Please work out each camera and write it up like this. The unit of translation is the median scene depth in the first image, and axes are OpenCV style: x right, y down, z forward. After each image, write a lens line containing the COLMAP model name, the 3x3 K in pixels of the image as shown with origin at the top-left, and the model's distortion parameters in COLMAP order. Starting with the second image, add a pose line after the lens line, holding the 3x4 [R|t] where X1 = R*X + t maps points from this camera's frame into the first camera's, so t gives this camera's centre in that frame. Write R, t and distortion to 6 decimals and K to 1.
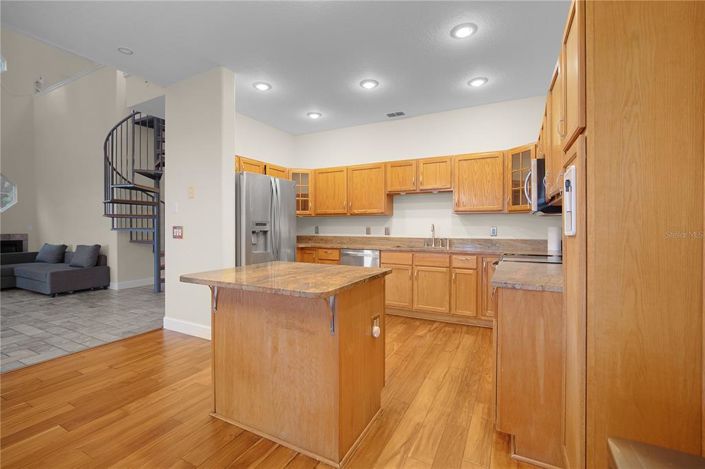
lens RADIAL K [[314.3, 0, 347.8], [0, 314.3, 231.8], [0, 0, 1]] dist [-0.004687, -0.000142]
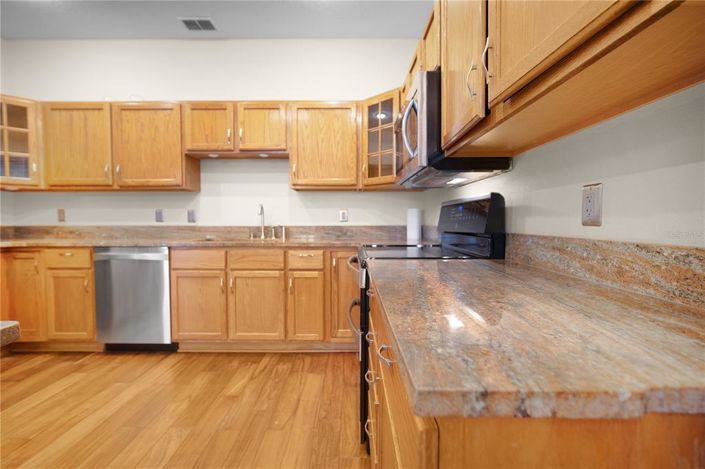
lens RADIAL K [[314.3, 0, 347.8], [0, 314.3, 231.8], [0, 0, 1]] dist [-0.004687, -0.000142]
pose [[0.887790, -0.017014, 0.459934, 0.128560], [0.008156, 0.999741, 0.021239, 0.020806], [-0.460177, -0.015105, 0.887699, 0.329628]]
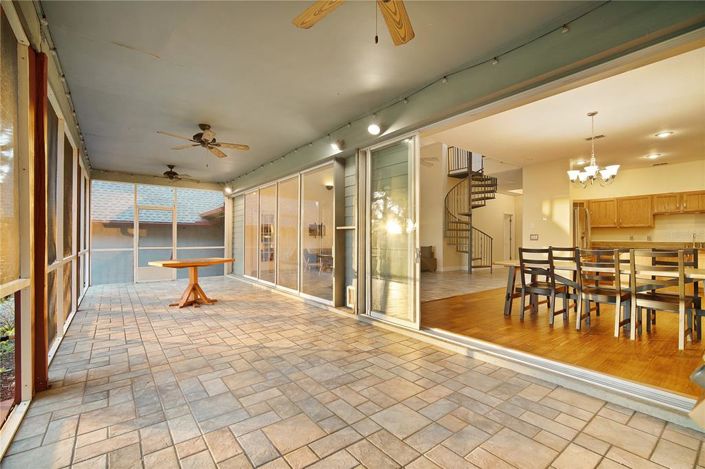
lens RADIAL K [[311.1, 0, 352.1], [0, 311.1, 238.6], [0, 0, 1]] dist [-0.002615, 0.000197]
pose [[0.909833, 0.002183, -0.414969, -0.648226], [-0.010091, 0.999807, -0.016866, 0.046358], [0.414852, 0.019533, 0.909679, -1.128865]]
